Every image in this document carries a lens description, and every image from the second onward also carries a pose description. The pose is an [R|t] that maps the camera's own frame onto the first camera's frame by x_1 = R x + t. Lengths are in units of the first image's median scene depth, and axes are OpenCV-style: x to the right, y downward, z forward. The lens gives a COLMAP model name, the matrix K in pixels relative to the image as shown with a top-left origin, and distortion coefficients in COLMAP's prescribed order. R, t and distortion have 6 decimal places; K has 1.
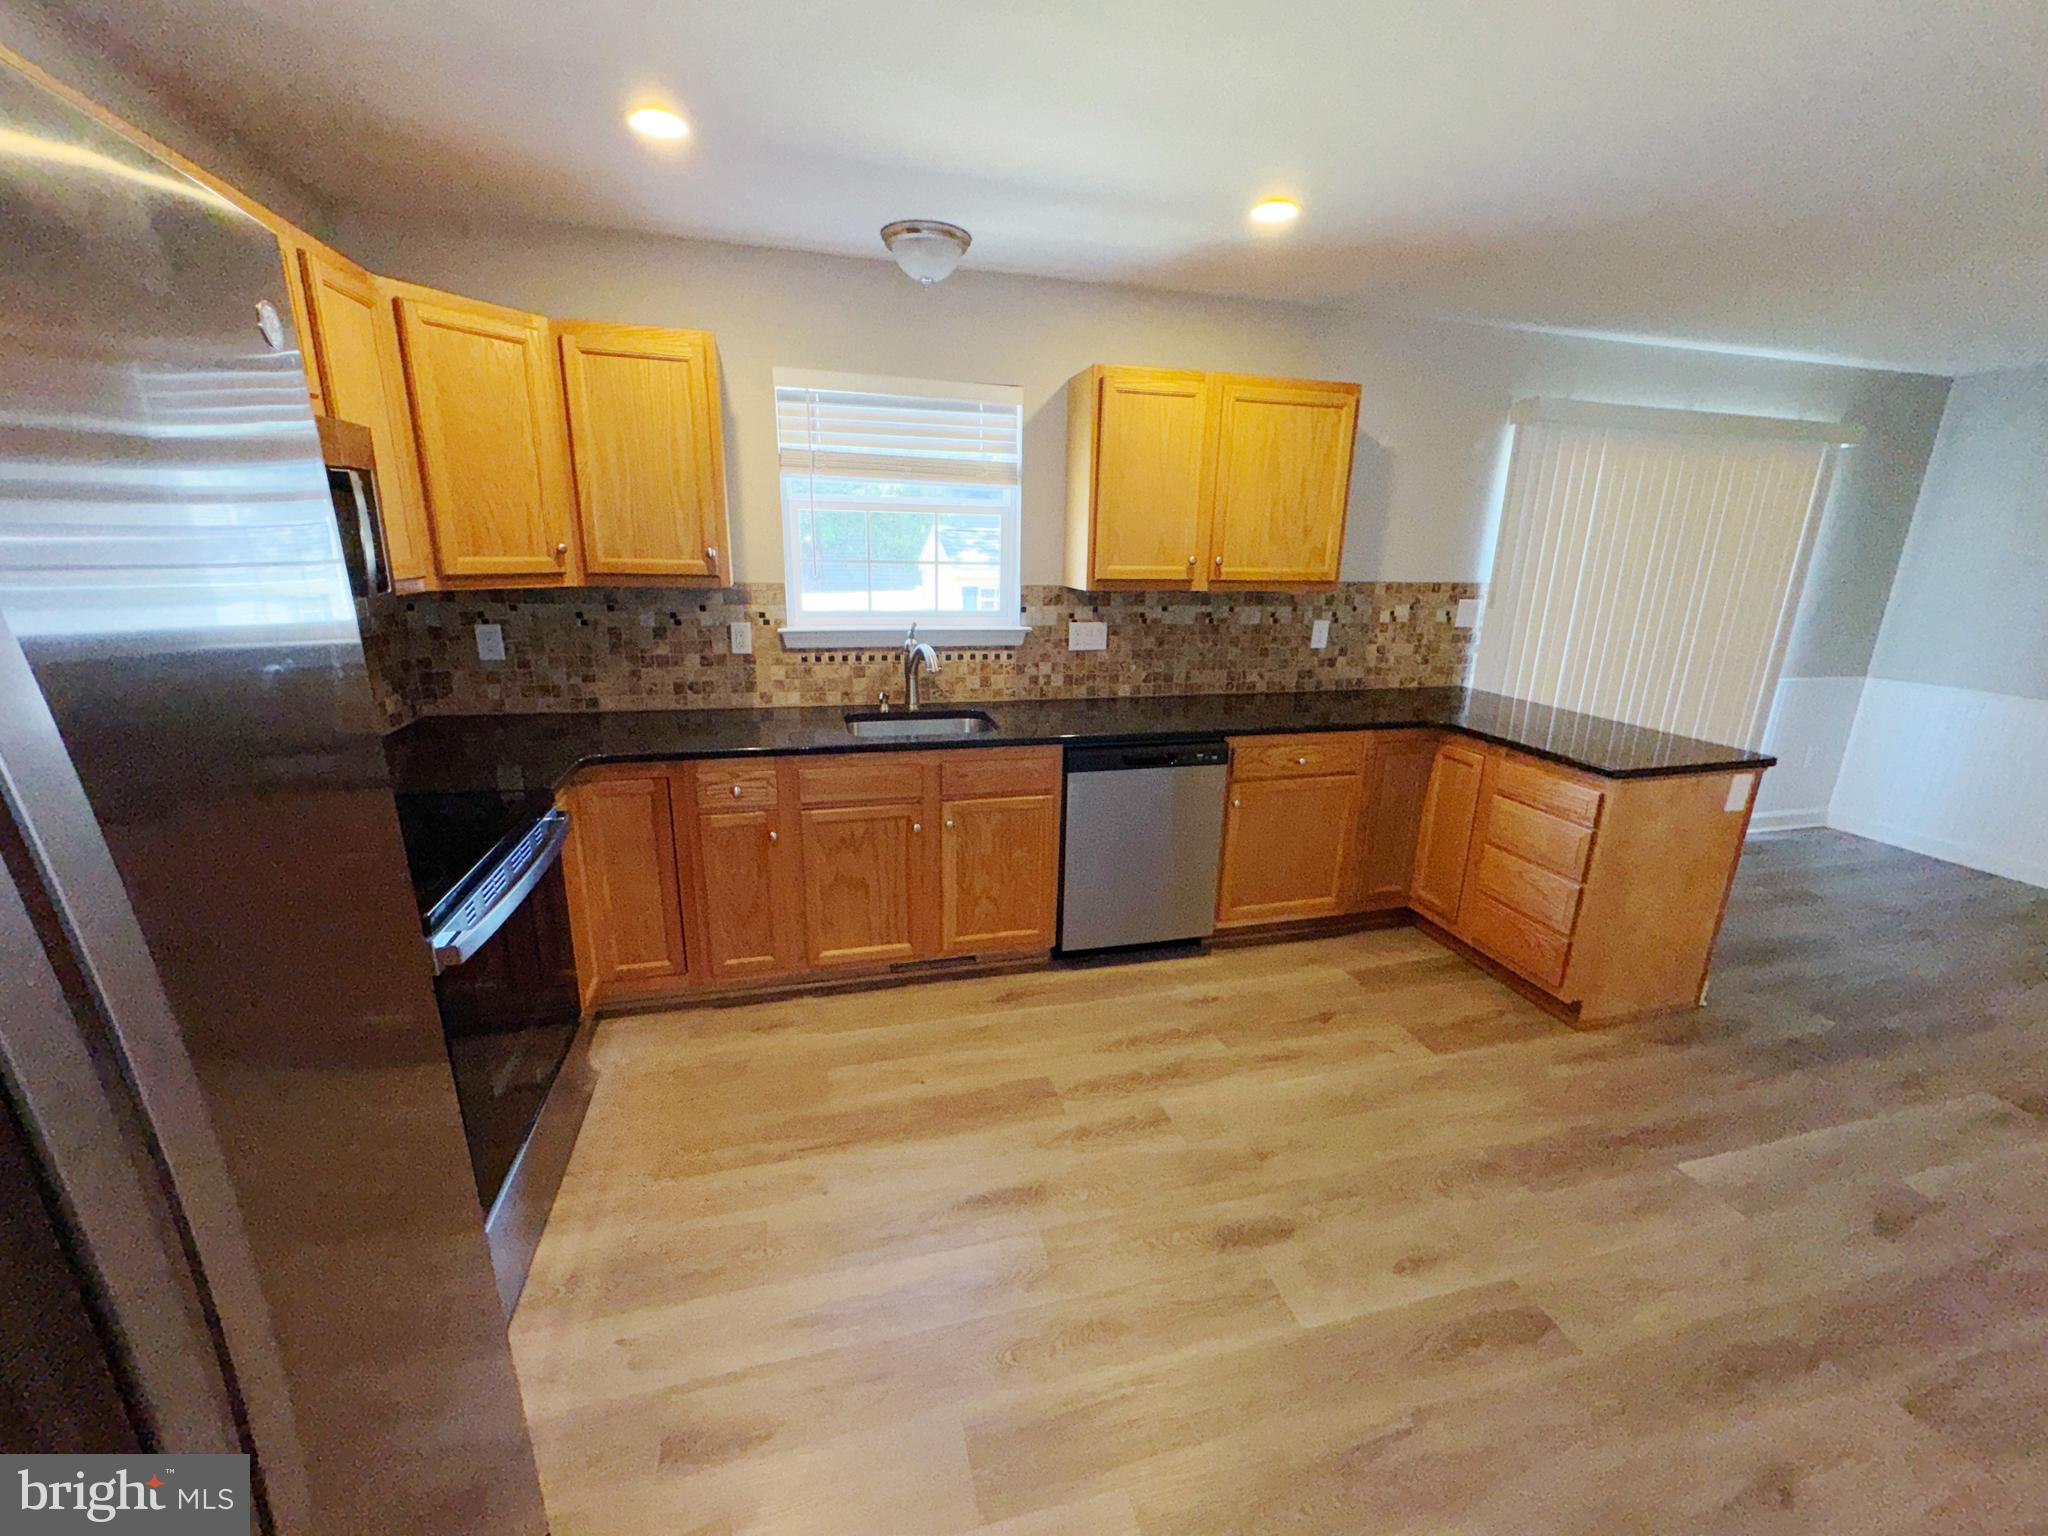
lens RADIAL K [[820.8, 0, 1026.2], [0, 820.8, 761.0], [0, 0, 1]] dist [-0.002077, -0.000044]
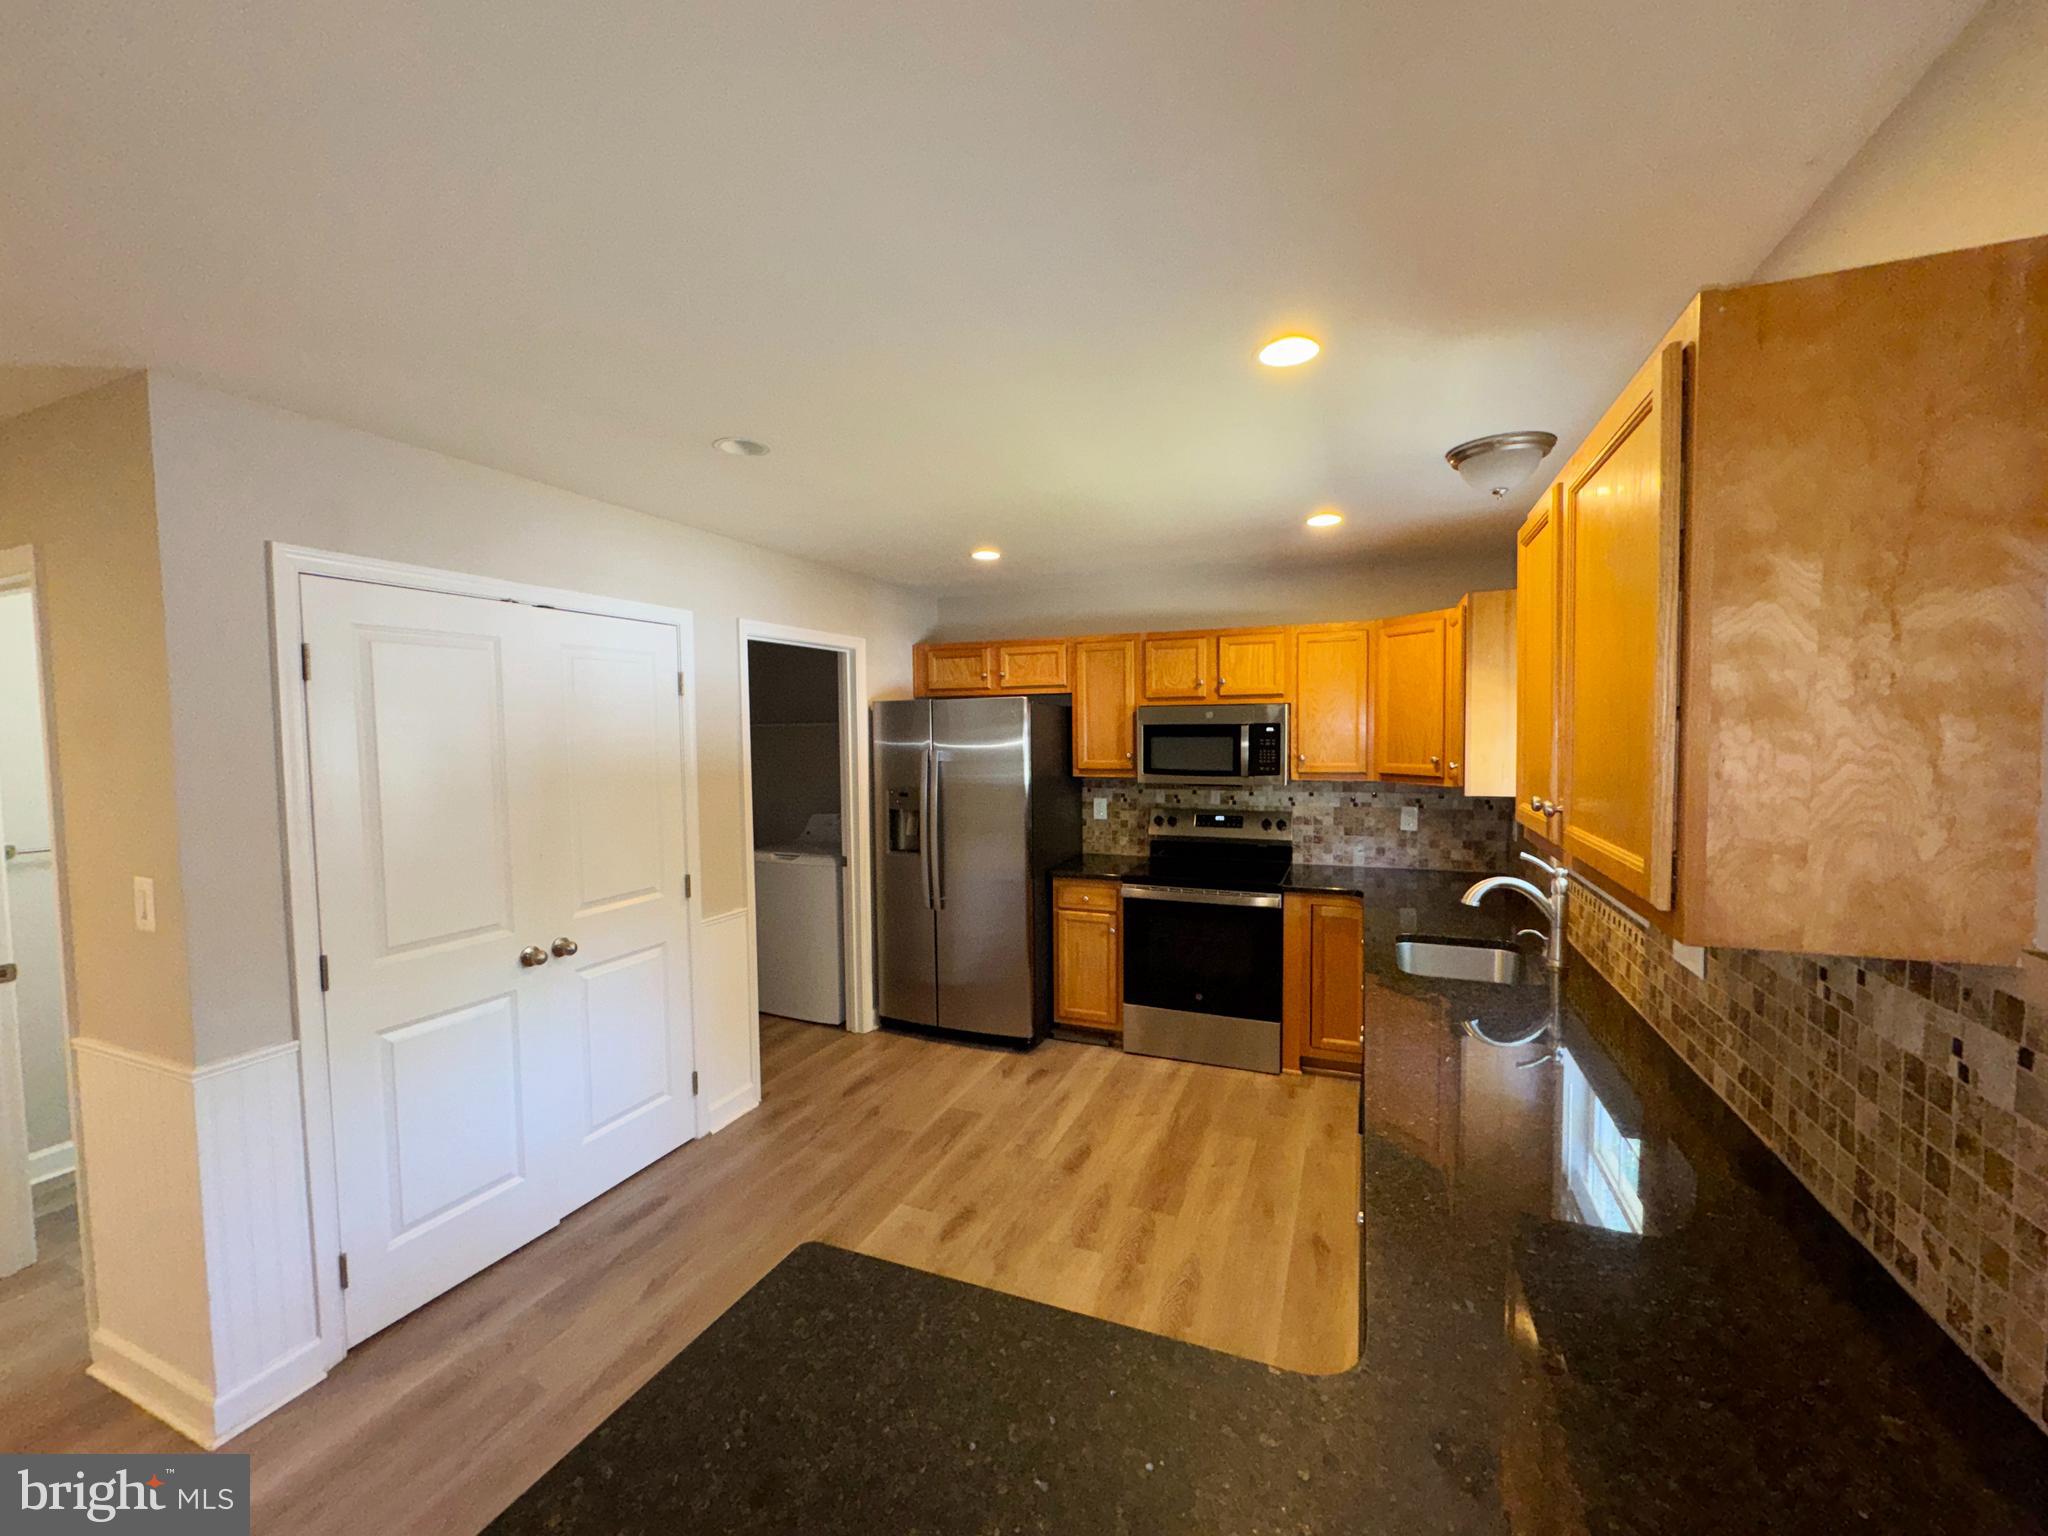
lens RADIAL K [[820.8, 0, 1019.7], [0, 820.8, 771.2], [0, 0, 1]] dist [-0.002077, -0.000044]
pose [[-0.606640, 0.019650, -0.794734, 1.045653], [-0.220018, 0.956495, 0.191595, -0.368586], [0.763924, 0.291085, -0.575925, 1.315676]]
